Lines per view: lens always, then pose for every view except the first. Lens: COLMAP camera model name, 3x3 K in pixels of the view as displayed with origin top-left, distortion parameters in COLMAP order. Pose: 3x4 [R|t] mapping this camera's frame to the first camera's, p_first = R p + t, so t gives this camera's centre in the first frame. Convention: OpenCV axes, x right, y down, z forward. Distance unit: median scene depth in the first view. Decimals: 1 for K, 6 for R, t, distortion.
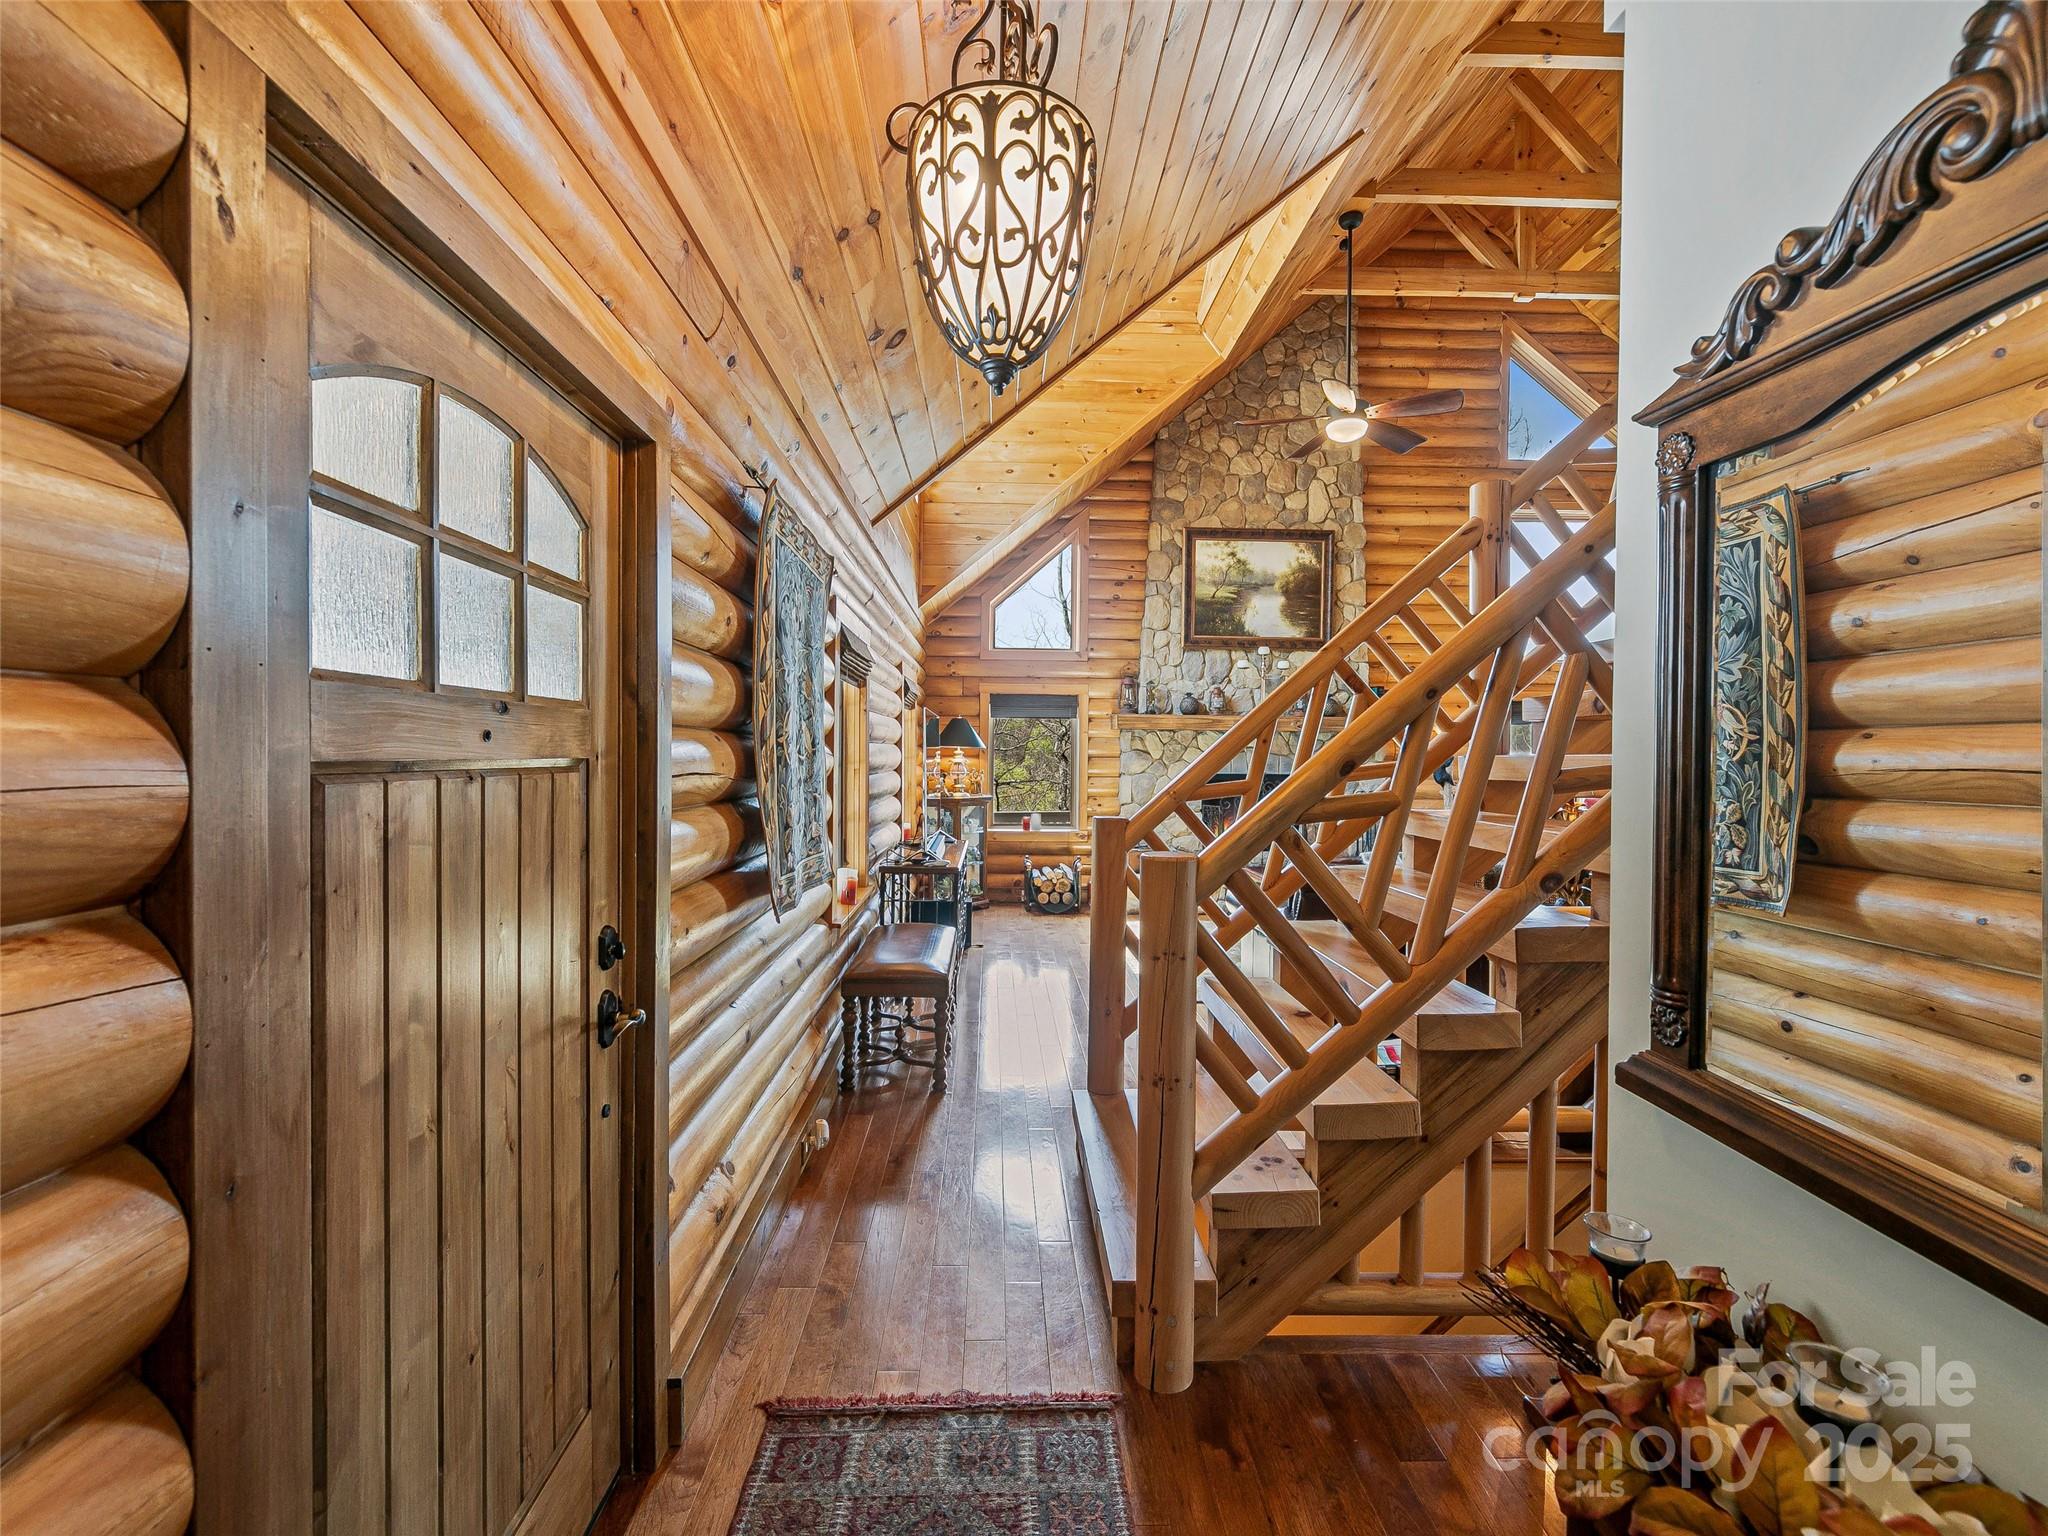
lens RADIAL K [[823.6, 0, 1023.6], [0, 823.6, 763.5], [0, 0, 1]] dist [0.001539, 0.000035]
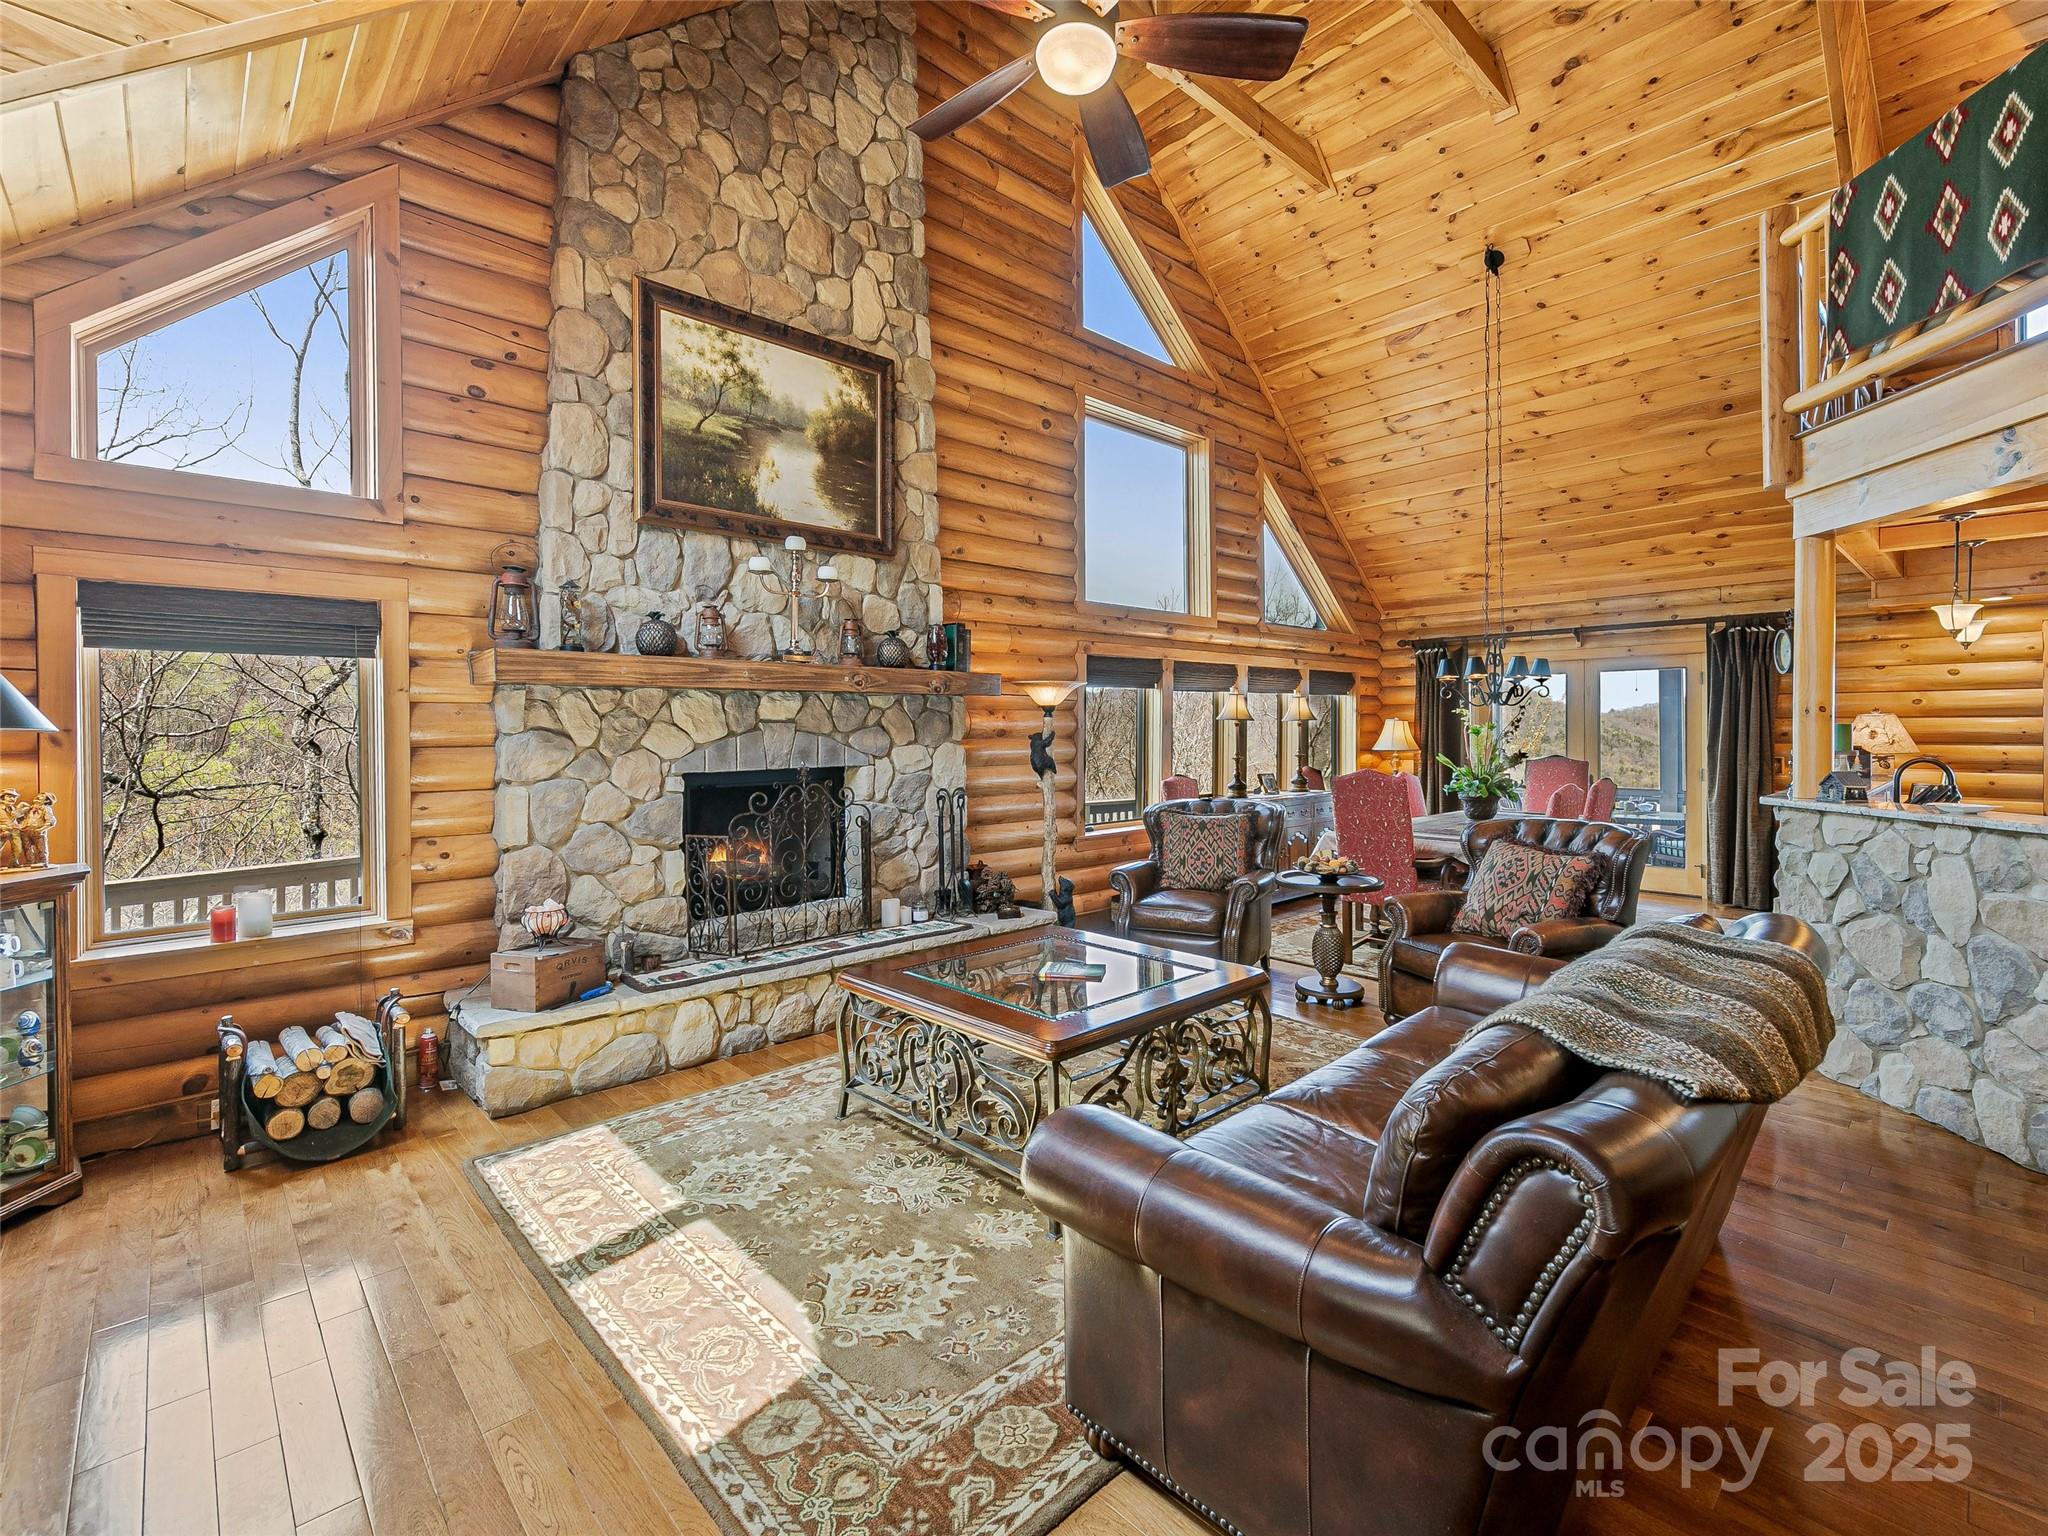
lens RADIAL K [[915.6, 0, 1036.8], [0, 915.6, 735.4], [0, 0, 1]] dist [0.004201, 0.000013]
pose [[0.749525, -0.019901, 0.661677, 0.006459], [0.025289, 0.999679, 0.001420, -0.006488], [-0.661493, 0.015668, 0.749788, 0.430868]]
